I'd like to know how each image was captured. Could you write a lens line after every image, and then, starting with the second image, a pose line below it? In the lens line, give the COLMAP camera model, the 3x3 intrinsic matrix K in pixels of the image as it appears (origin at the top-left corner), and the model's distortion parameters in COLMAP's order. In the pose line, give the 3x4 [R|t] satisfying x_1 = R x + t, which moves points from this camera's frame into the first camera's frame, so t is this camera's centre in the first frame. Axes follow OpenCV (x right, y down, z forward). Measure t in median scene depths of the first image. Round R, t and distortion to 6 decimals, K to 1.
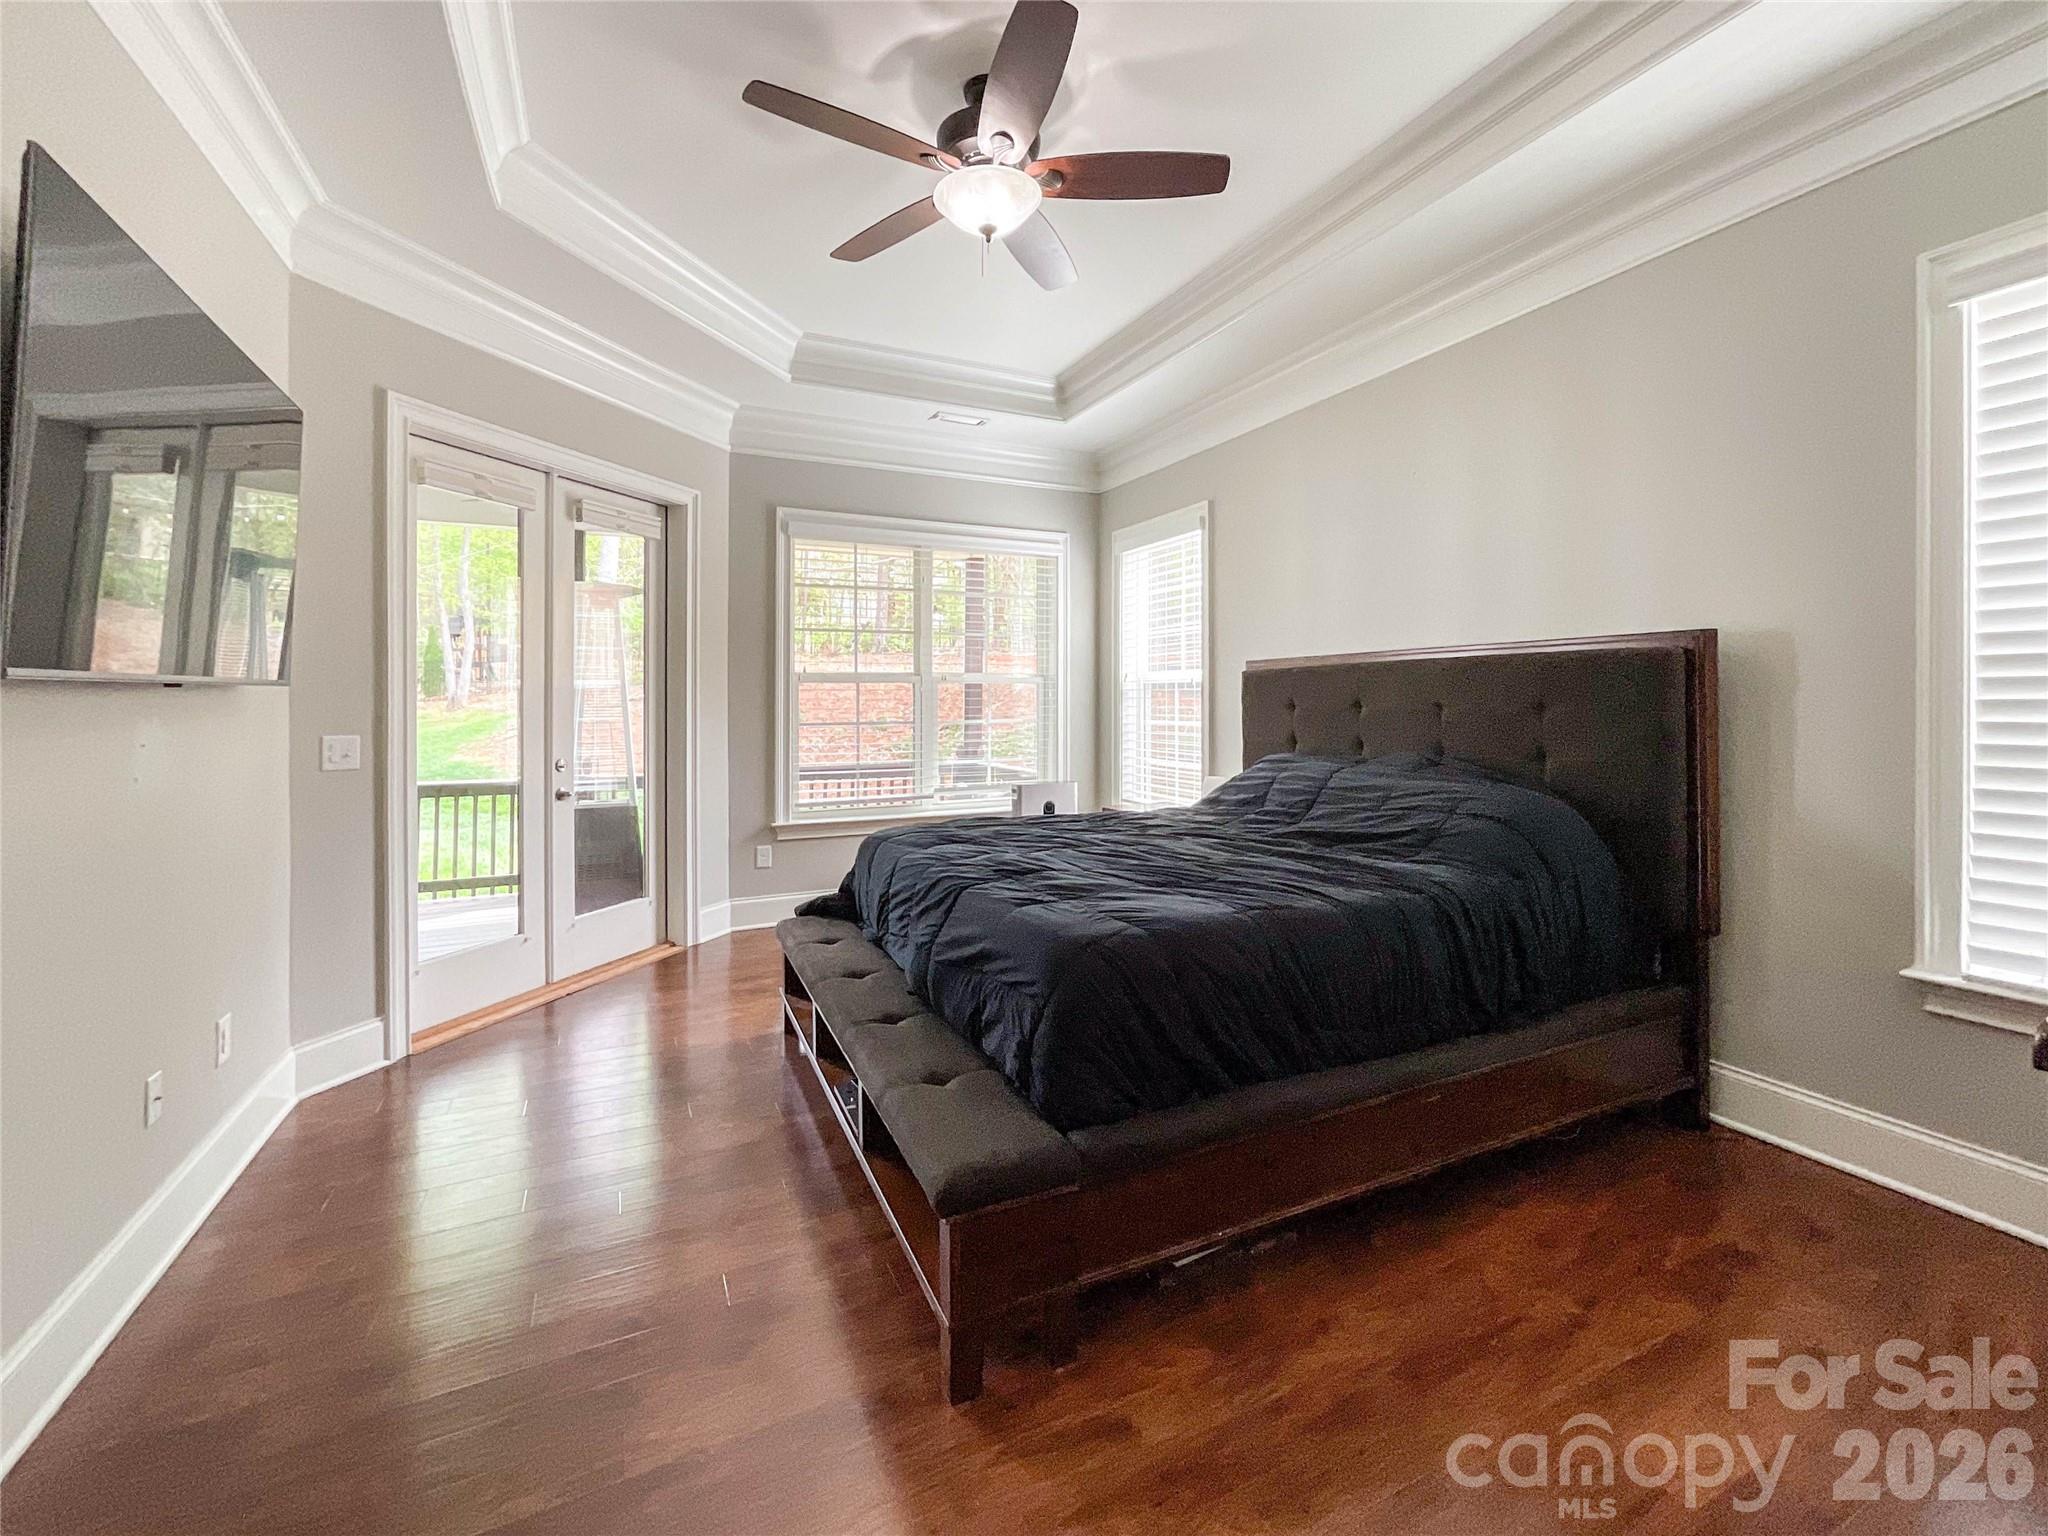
lens RADIAL K [[869.8, 0, 1020.7], [0, 869.8, 708.7], [0, 0, 1]] dist [-0.000590, 0.000225]
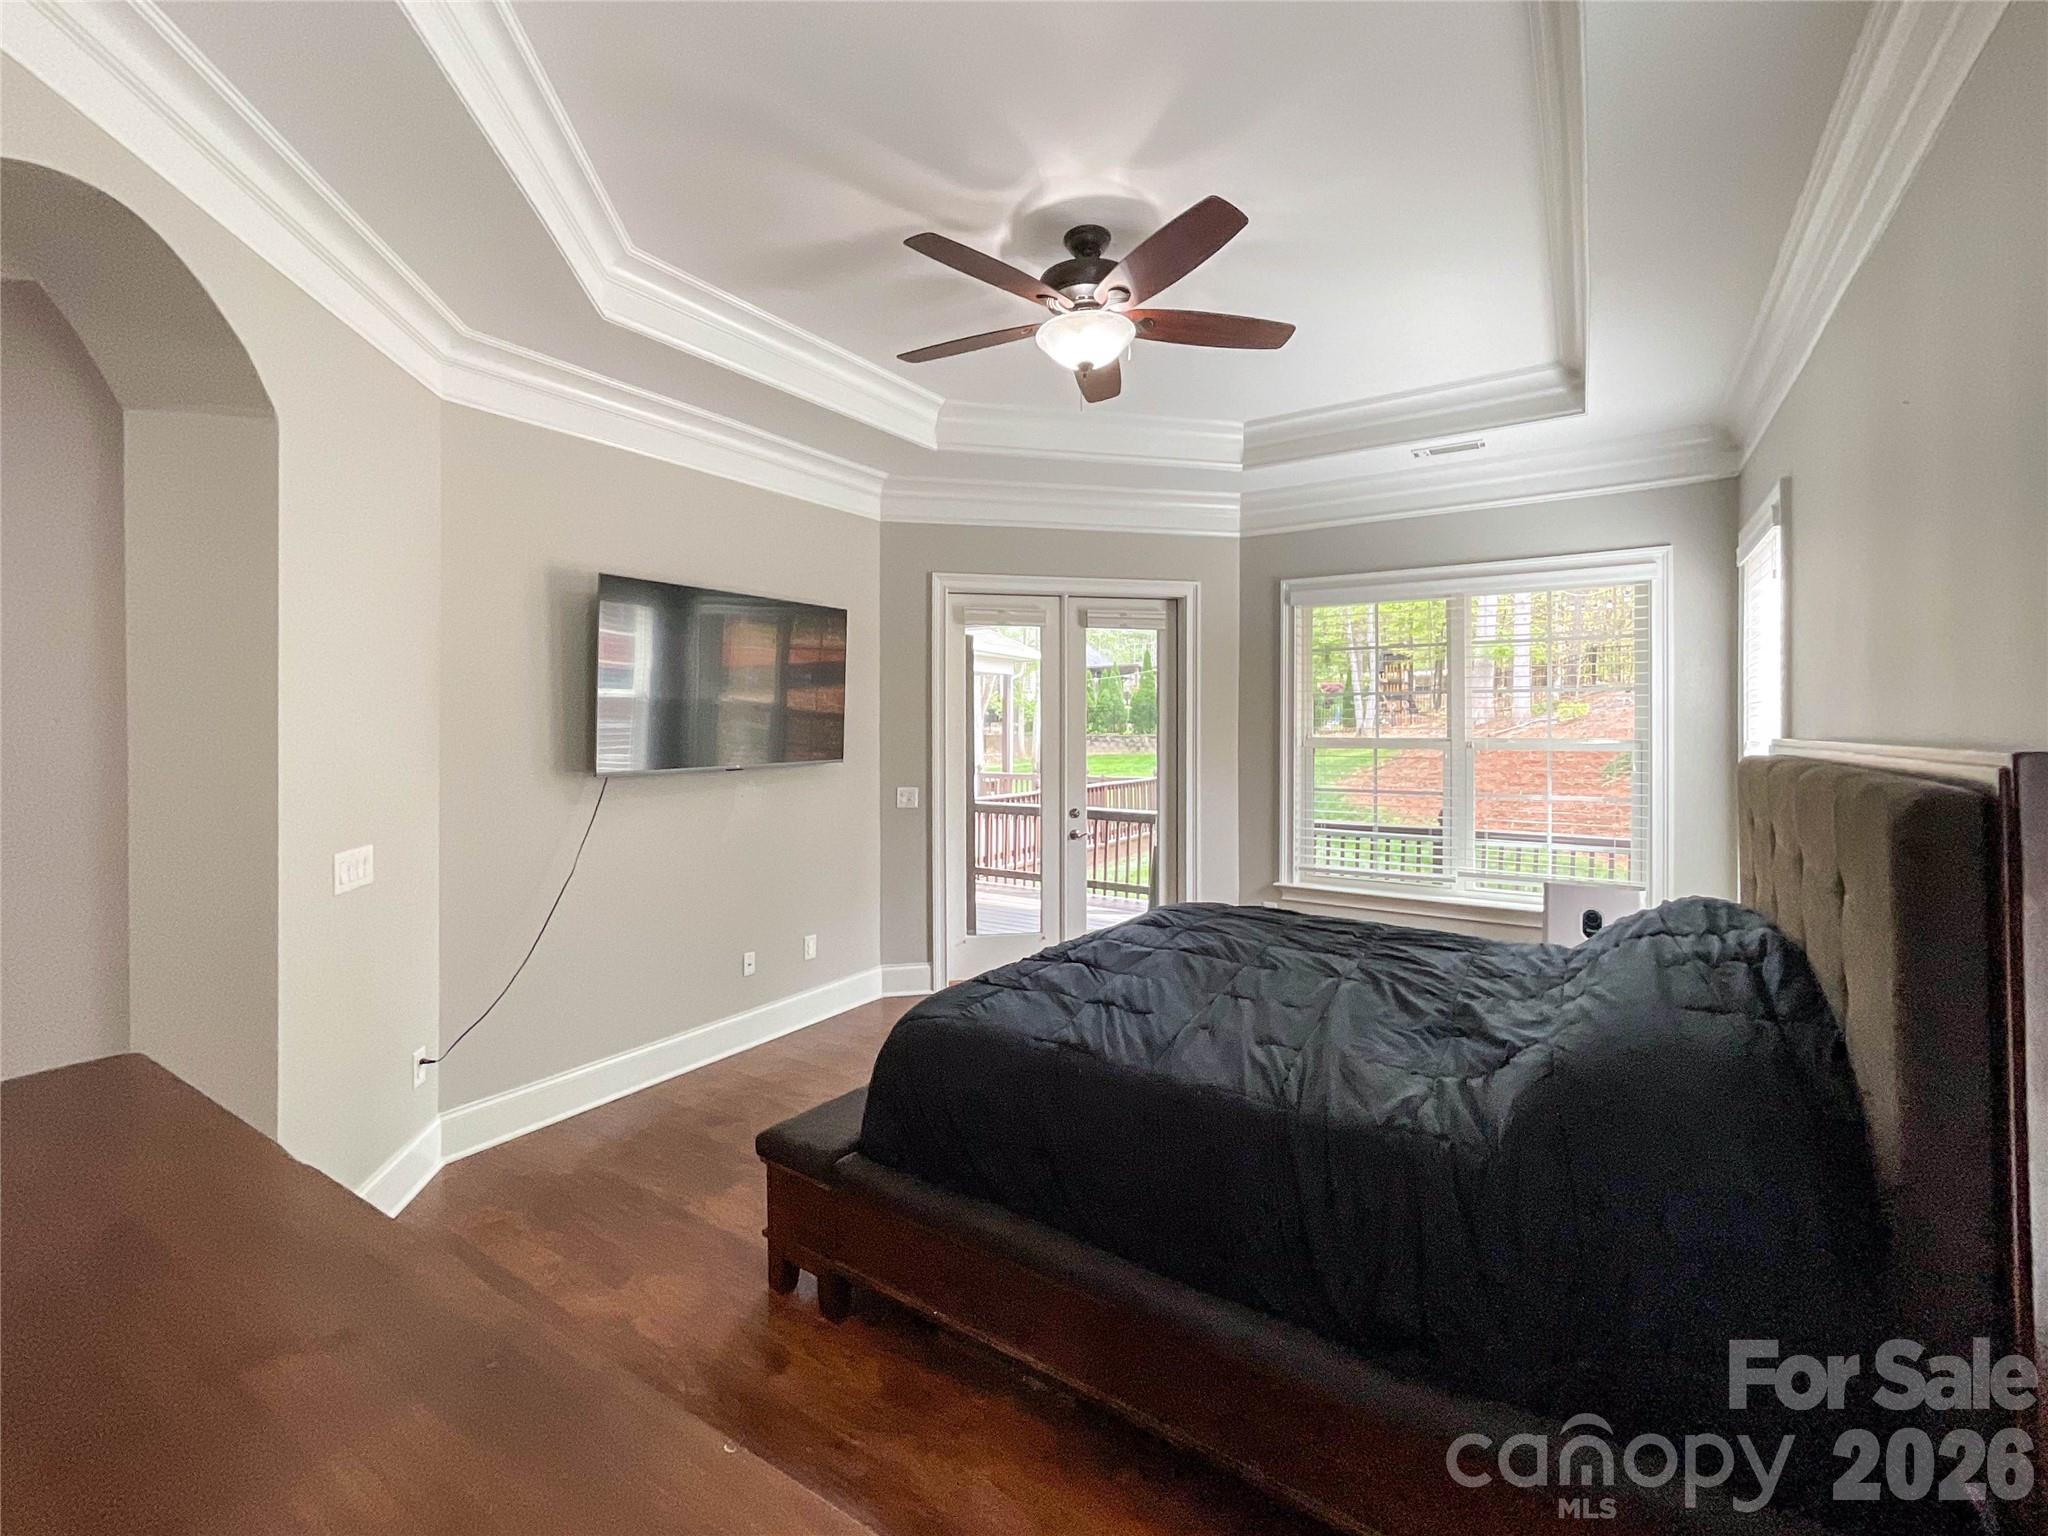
lens RADIAL K [[882.8, 0, 1025.3], [0, 882.8, 717.5], [0, 0, 1]] dist [-0.000332, 0.015875]
pose [[0.517337, -0.003676, -0.855774, 0.474964], [-0.012492, 0.999852, -0.011846, -0.051253], [0.855690, 0.016819, 0.517215, 0.191212]]
